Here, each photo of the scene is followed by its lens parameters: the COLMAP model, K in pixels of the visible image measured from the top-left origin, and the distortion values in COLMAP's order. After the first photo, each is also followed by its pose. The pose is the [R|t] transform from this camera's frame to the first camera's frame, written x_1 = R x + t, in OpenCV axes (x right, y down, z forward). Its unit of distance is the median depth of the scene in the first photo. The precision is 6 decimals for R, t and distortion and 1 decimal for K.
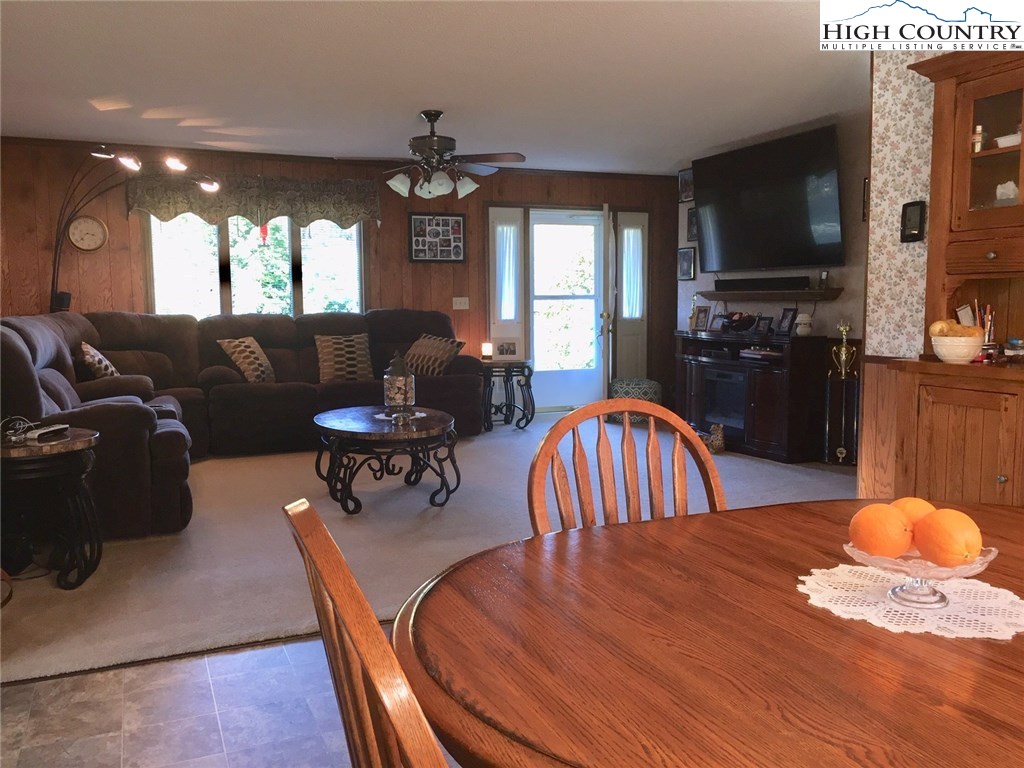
lens RADIAL K [[868.2, 0, 512.0], [0, 868.2, 384.0], [0, 0, 1]] dist [0.088628, -0.123771]
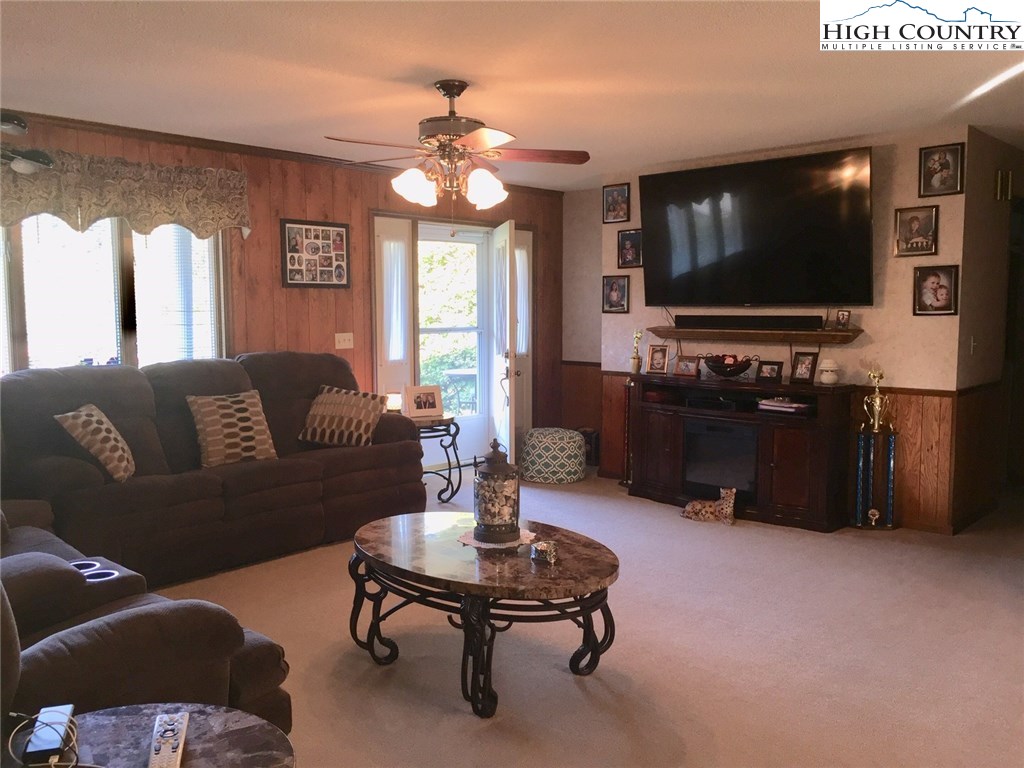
lens RADIAL K [[868.2, 0, 512.0], [0, 868.2, 384.0], [0, 0, 1]] dist [0.088628, -0.123771]
pose [[0.914451, -0.030102, 0.403575, -0.259402], [0.034755, 0.999387, -0.004207, -0.051848], [-0.403201, 0.017873, 0.914937, 0.269507]]
